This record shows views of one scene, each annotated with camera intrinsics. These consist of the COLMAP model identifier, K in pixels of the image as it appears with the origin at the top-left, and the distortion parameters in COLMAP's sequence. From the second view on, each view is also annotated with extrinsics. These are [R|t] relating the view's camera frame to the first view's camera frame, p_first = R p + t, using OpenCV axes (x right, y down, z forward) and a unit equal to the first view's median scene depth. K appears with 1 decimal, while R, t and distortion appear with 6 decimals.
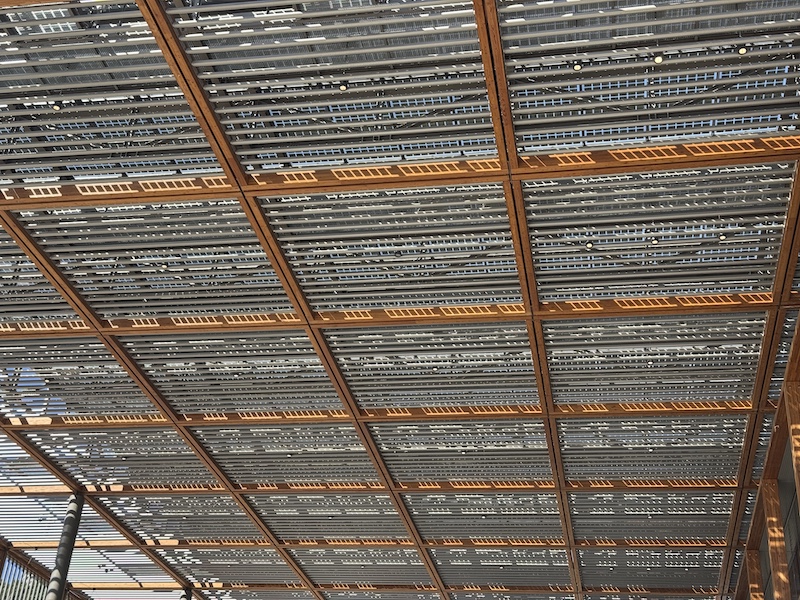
lens RADIAL K [[1101.8, 0, 401.0], [0, 1101.8, 302.8], [0, 0, 1]] dist [0.108914, 0.000000]
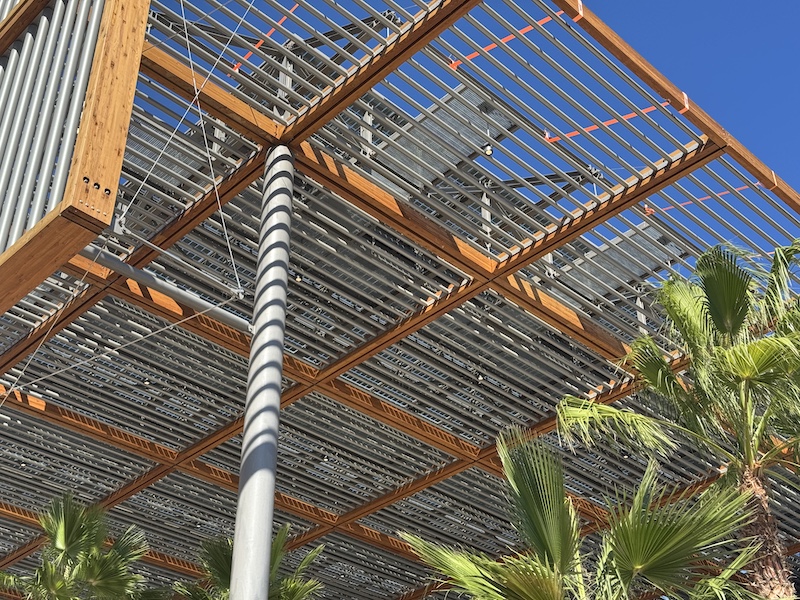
lens RADIAL K [[1101.8, 0, 399.8], [0, 1101.8, 298.4], [0, 0, 1]] dist [0.108914, 0.000000]
pose [[0.573948, 0.423125, 0.701105, -0.849373], [-0.386586, 0.894756, -0.223523, 0.034464], [-0.721897, -0.142747, 0.677118, 0.186169]]
